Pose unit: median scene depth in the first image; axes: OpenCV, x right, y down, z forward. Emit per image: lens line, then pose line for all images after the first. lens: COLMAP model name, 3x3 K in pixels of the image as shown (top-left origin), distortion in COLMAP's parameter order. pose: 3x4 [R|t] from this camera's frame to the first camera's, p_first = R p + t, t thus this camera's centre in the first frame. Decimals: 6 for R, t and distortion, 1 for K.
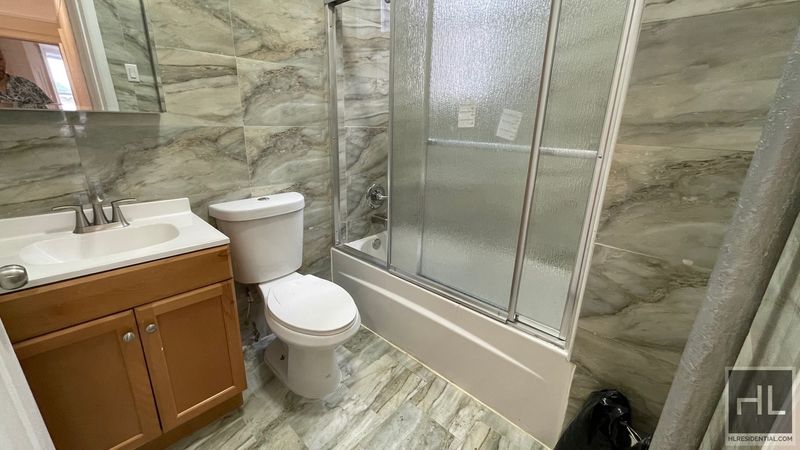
lens RADIAL K [[326.8, 0, 396.0], [0, 326.8, 225.6], [0, 0, 1]] dist [-0.002209, -0.000206]
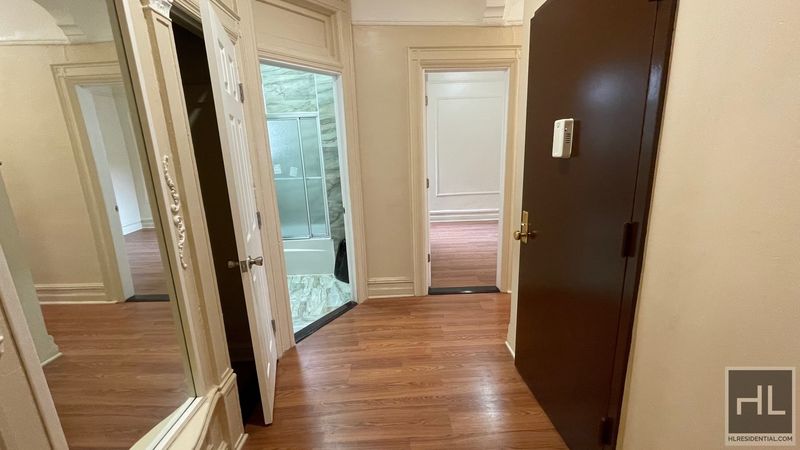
lens RADIAL K [[326.8, 0, 399.5], [0, 326.8, 224.5], [0, 0, 1]] dist [-0.002209, -0.000206]
pose [[0.700941, -0.207456, 0.682381, -1.140464], [0.270262, 0.962669, 0.015055, 0.387757], [-0.660030, 0.173869, 0.730842, -1.789584]]
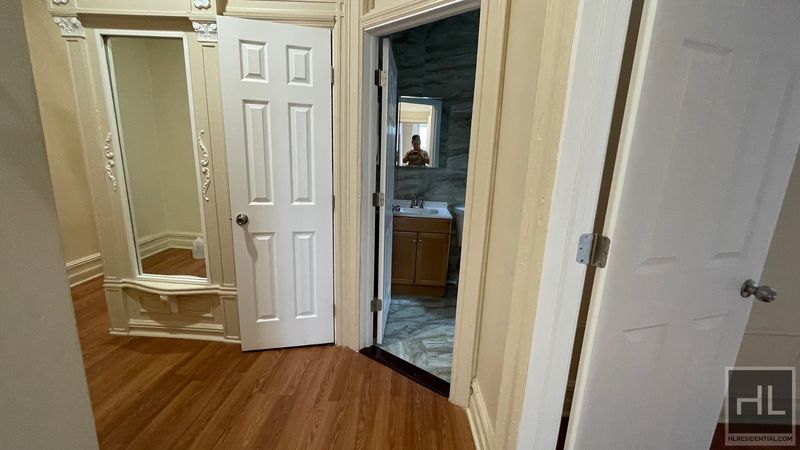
lens RADIAL K [[326.8, 0, 397.8], [0, 326.8, 227.2], [0, 0, 1]] dist [-0.002209, -0.000206]
pose [[0.670548, 0.165380, -0.723198, 1.009912], [-0.255455, 0.966692, -0.015796, 0.255160], [0.696497, 0.195337, 0.690460, -0.987048]]
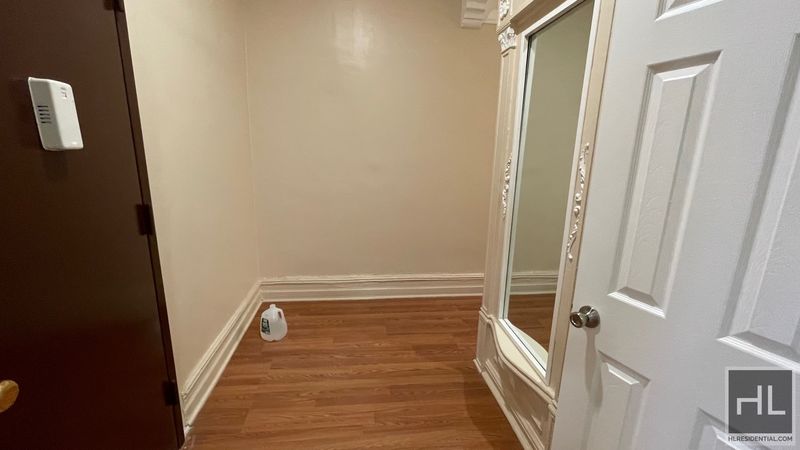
lens RADIAL K [[326.8, 0, 399.8], [0, 326.8, 226.4], [0, 0, 1]] dist [-0.002209, -0.000206]
pose [[-0.614623, 0.131716, -0.777747, 0.187666], [-0.288289, 0.880248, 0.376898, 0.021417], [0.734254, 0.455866, -0.503048, -0.447032]]
